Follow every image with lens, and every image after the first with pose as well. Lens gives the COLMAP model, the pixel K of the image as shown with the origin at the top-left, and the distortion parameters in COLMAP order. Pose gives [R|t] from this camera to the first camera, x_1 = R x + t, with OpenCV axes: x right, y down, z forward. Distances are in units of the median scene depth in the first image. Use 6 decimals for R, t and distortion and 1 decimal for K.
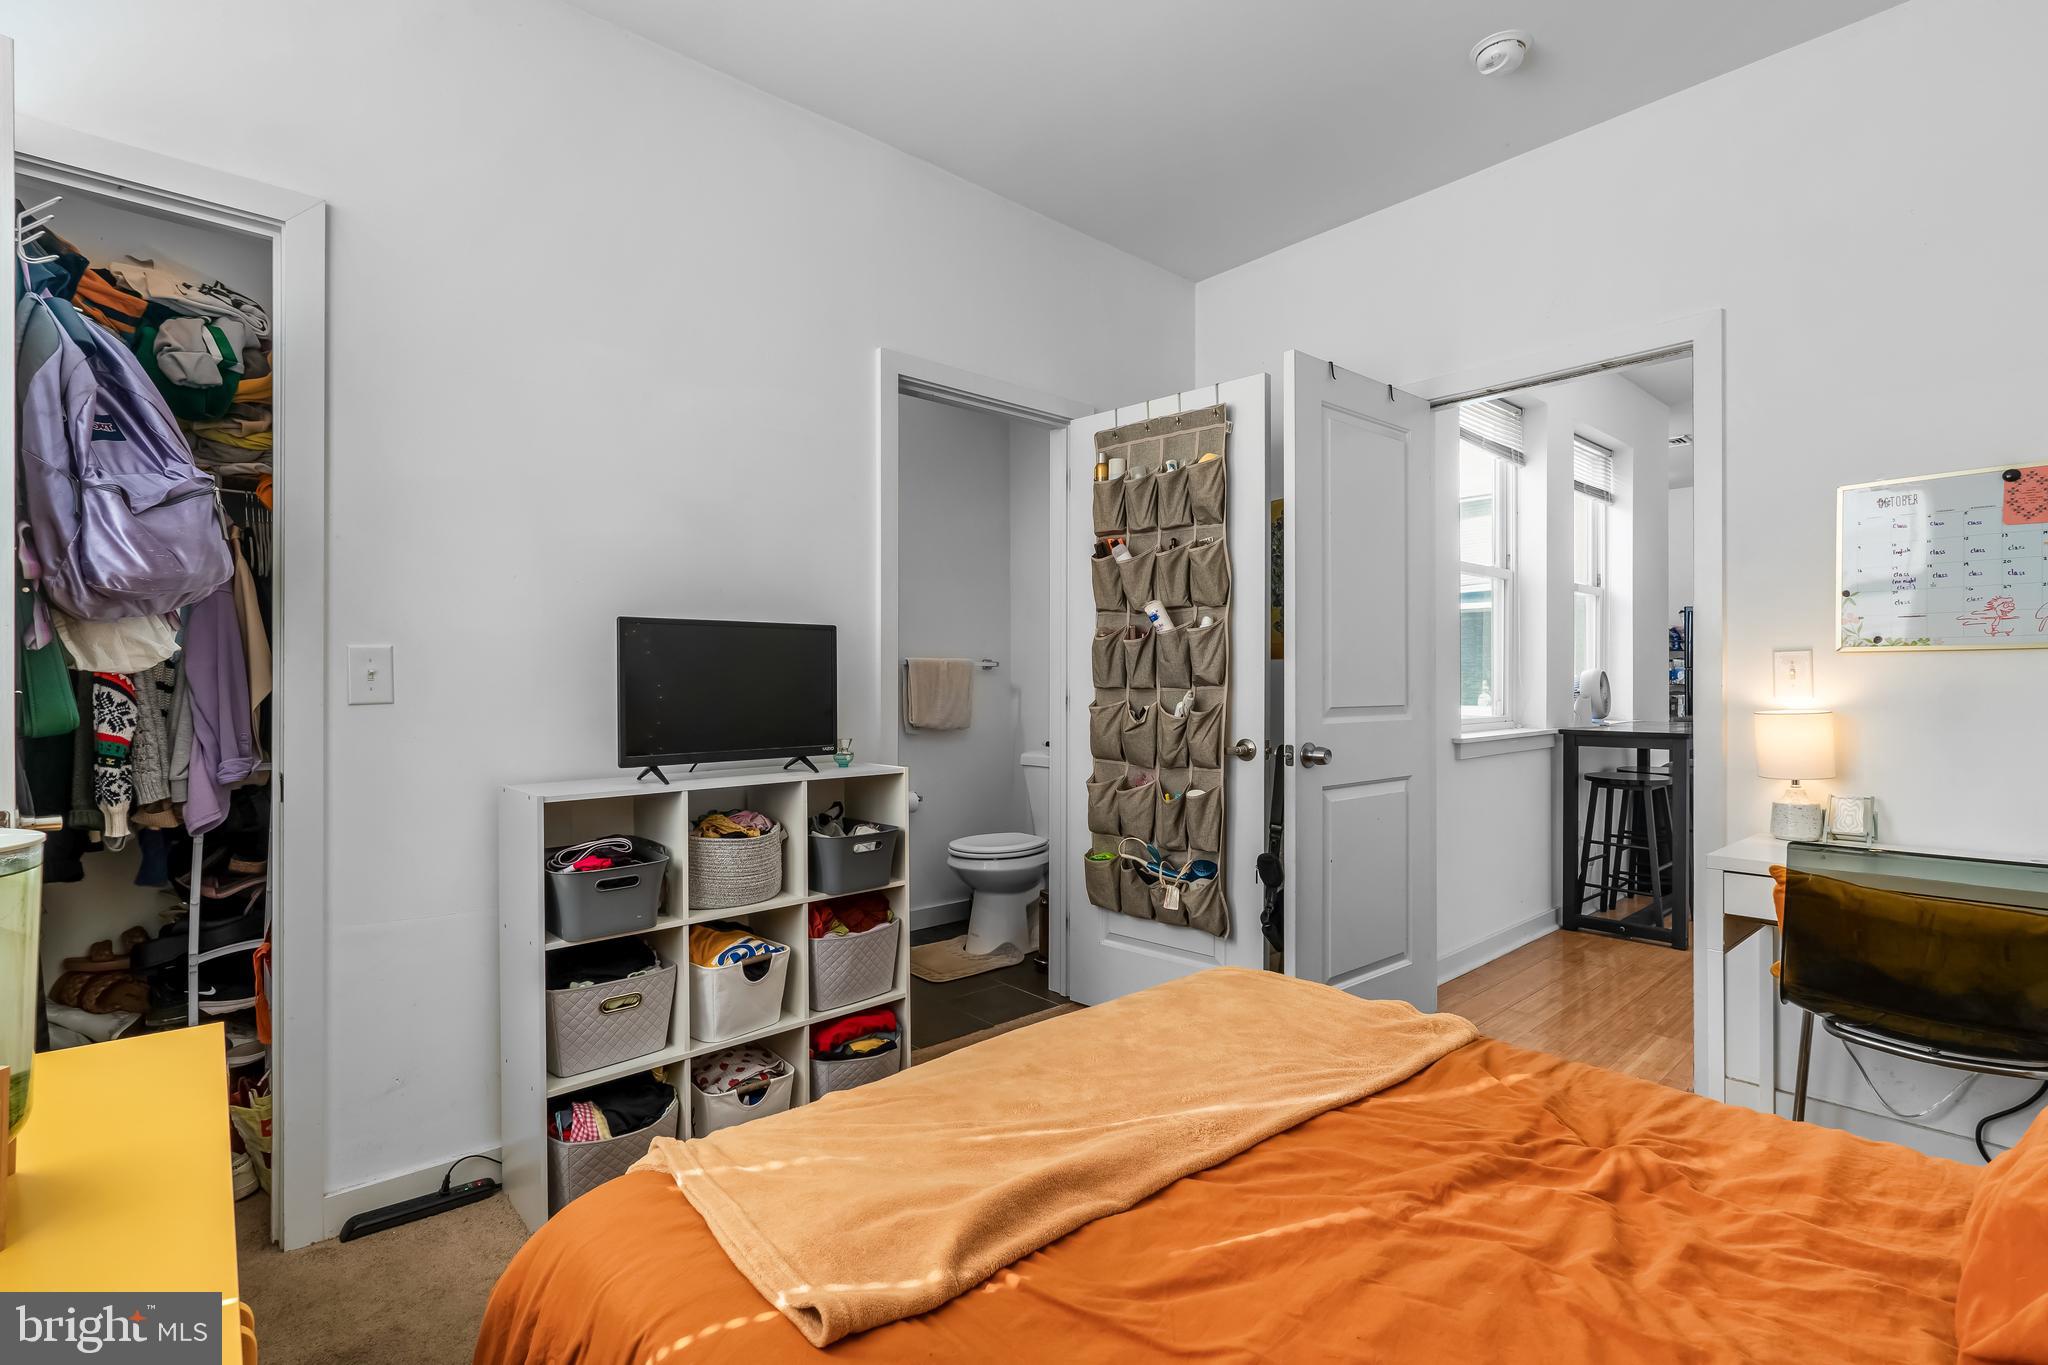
lens RADIAL K [[956.8, 0, 1016.7], [0, 956.8, 683.9], [0, 0, 1]] dist [-0.000115, -0.000141]
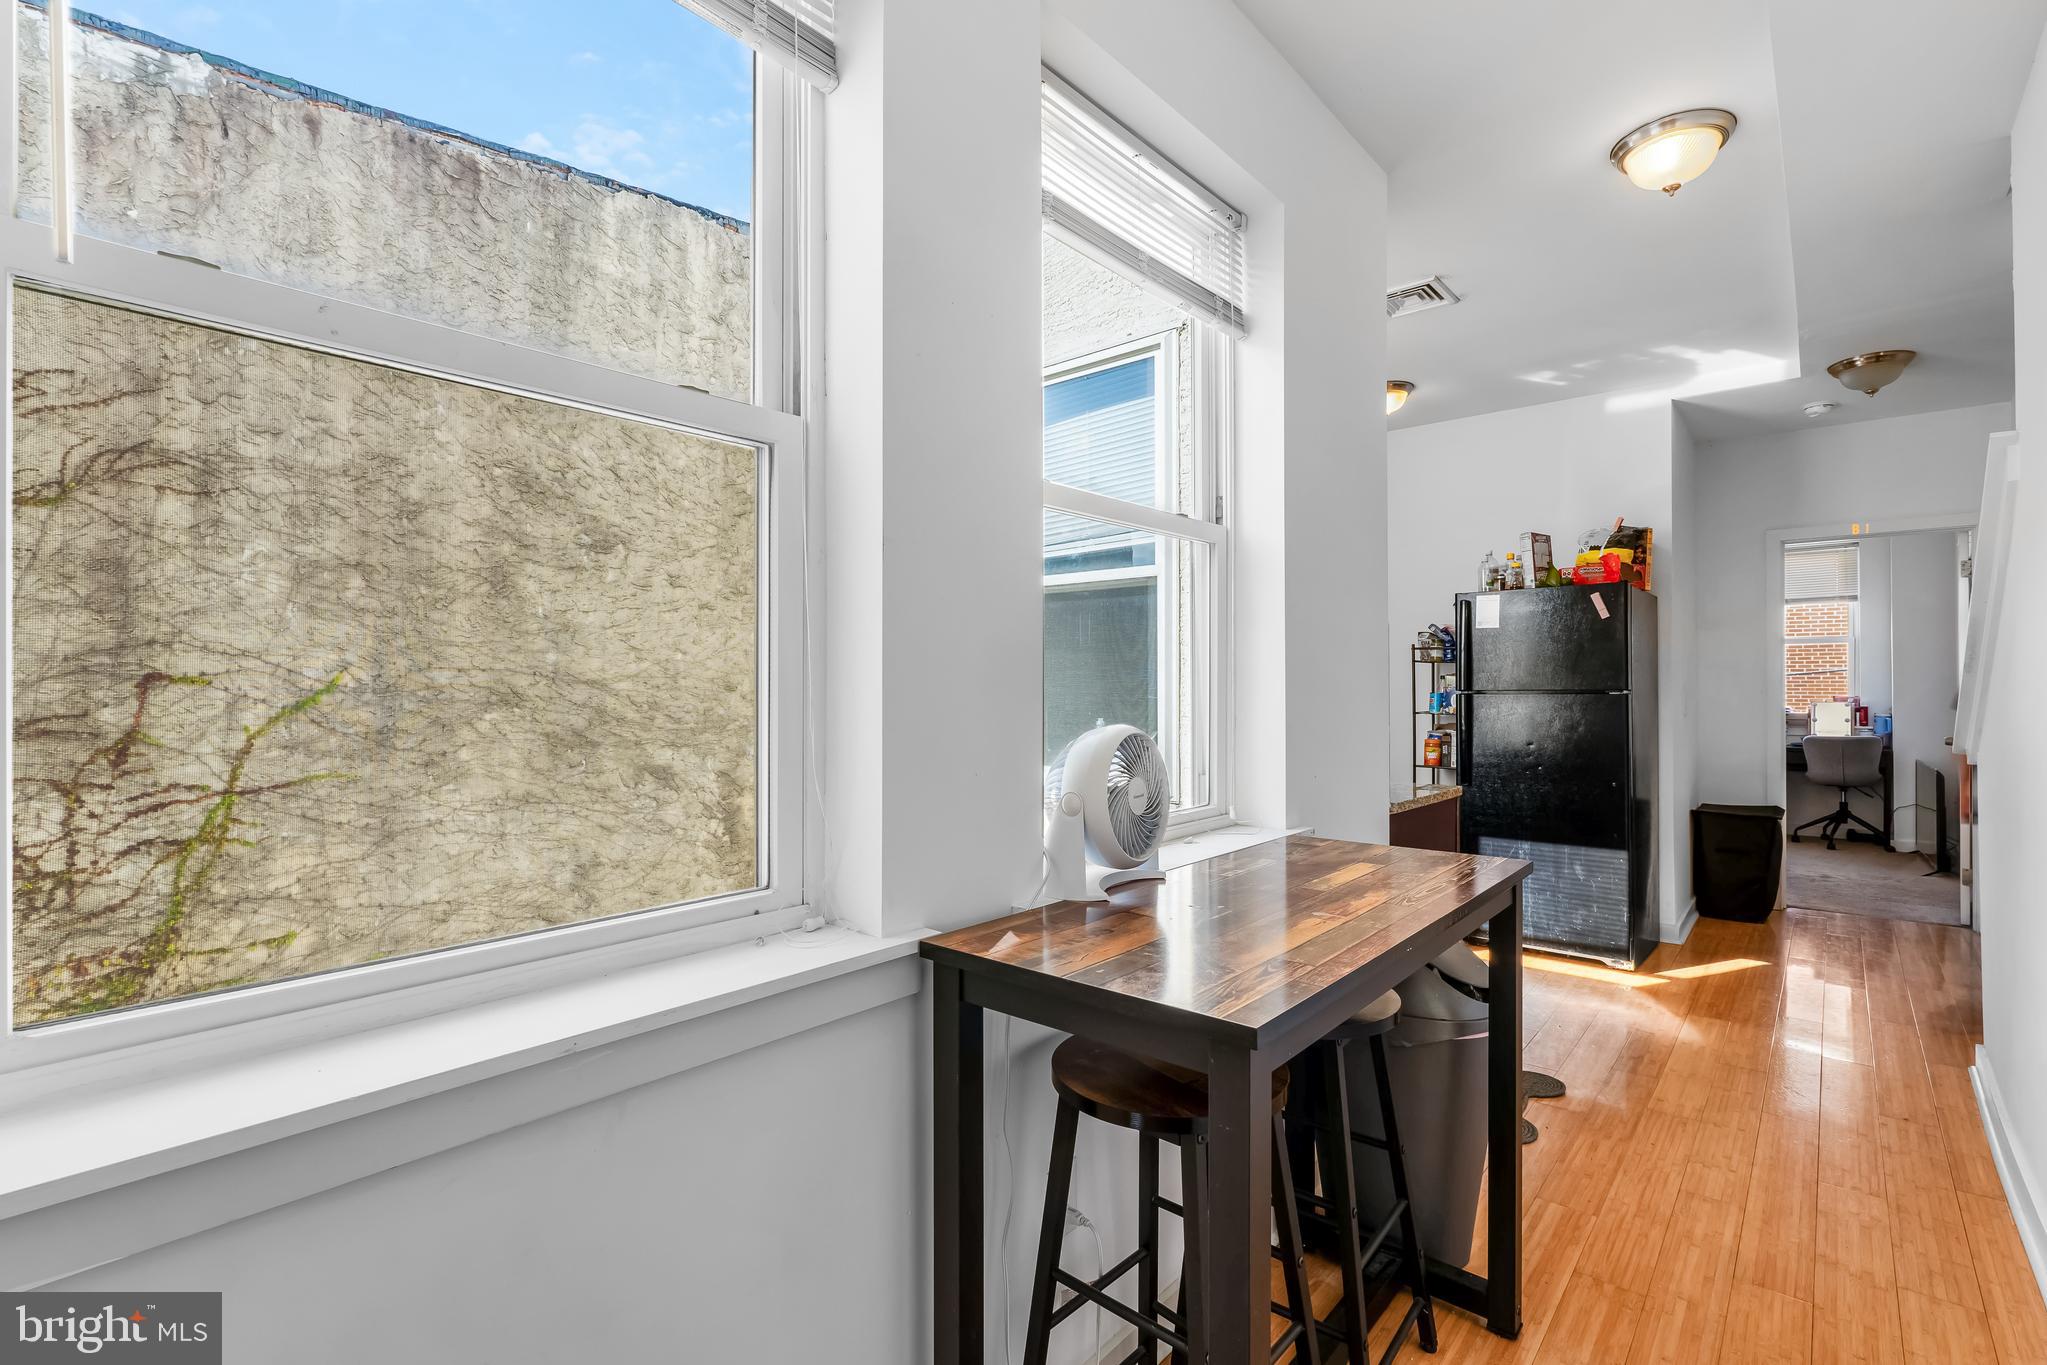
lens RADIAL K [[956.3, 0, 1016.2], [0, 956.3, 683.9], [0, 0, 1]] dist [-0.000115, -0.000141]
pose [[0.991767, -0.002964, 0.128024, 0.462290], [0.003874, 0.999969, -0.006862, -0.025825], [-0.127999, 0.007302, 0.991747, 0.578869]]
